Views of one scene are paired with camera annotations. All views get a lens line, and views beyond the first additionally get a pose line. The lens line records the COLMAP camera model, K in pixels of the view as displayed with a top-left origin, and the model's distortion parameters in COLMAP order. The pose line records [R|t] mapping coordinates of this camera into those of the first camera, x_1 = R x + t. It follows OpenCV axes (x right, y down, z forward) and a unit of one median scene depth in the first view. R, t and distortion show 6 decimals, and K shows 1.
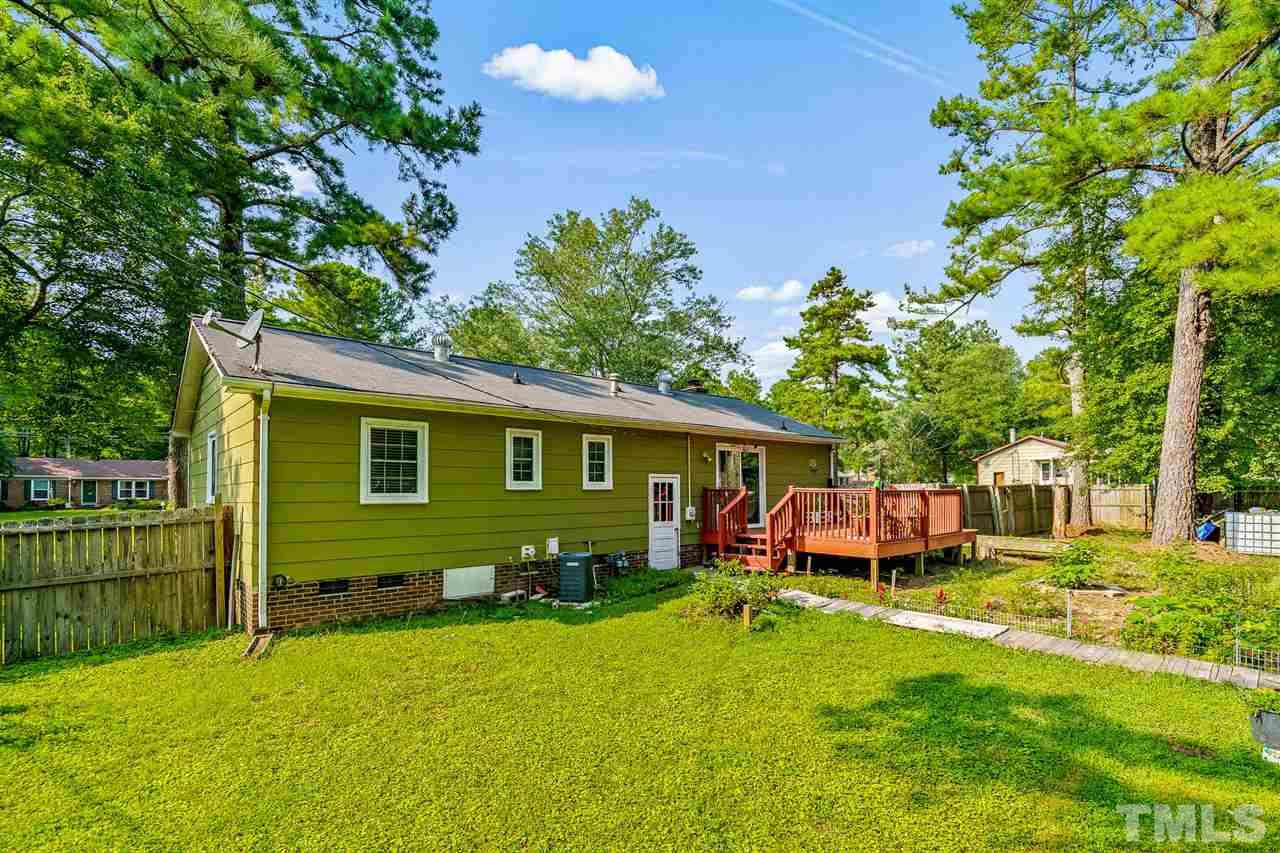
lens RADIAL K [[596.2, 0, 640.8], [0, 596.2, 460.7], [0, 0, 1]] dist [0.001501, 0.000593]
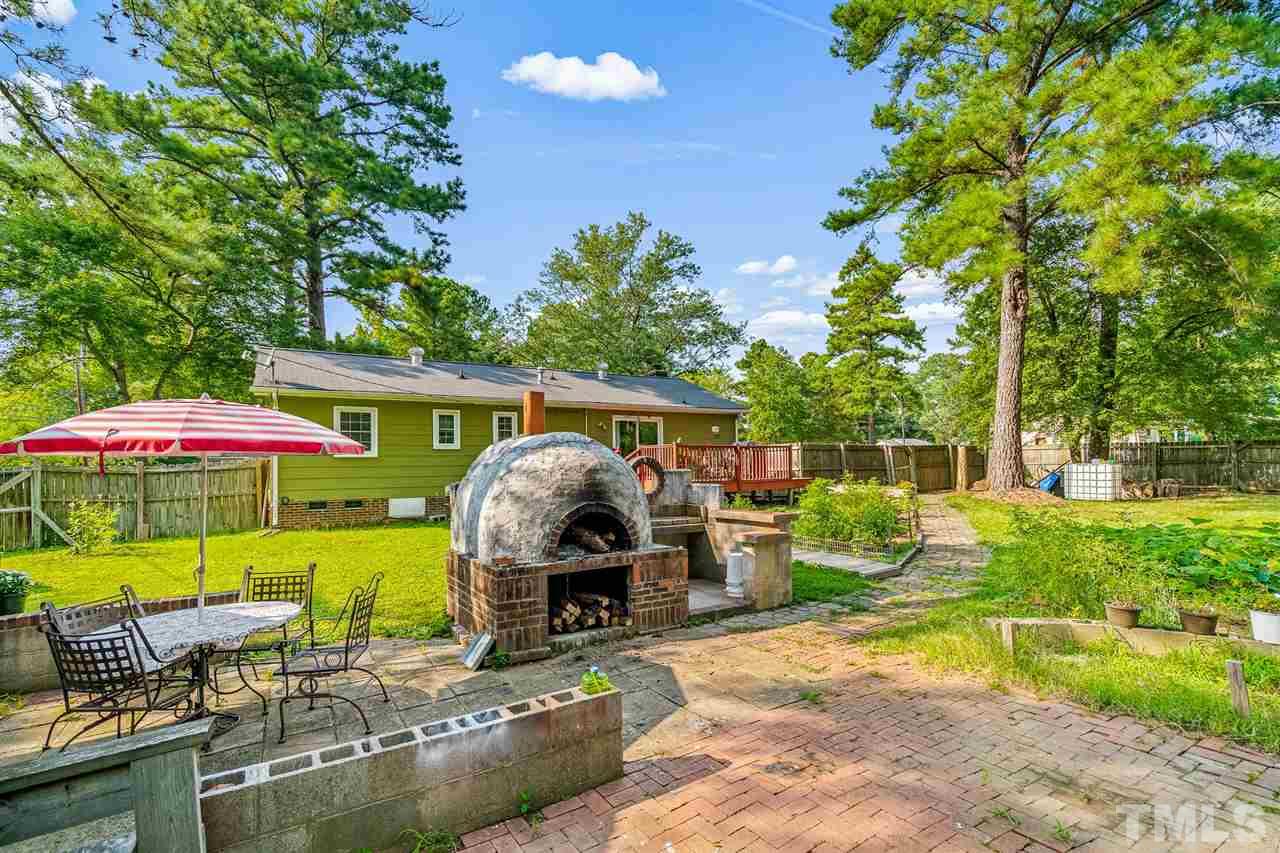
lens RADIAL K [[593.6, 0, 644.0], [0, 593.6, 432.7], [0, 0, 1]] dist [0.001945, -0.000020]
pose [[0.979233, -0.023032, -0.201426, 0.386823], [0.021180, 0.999711, -0.011346, 0.021790], [0.201629, 0.006844, 0.979438, -0.248385]]
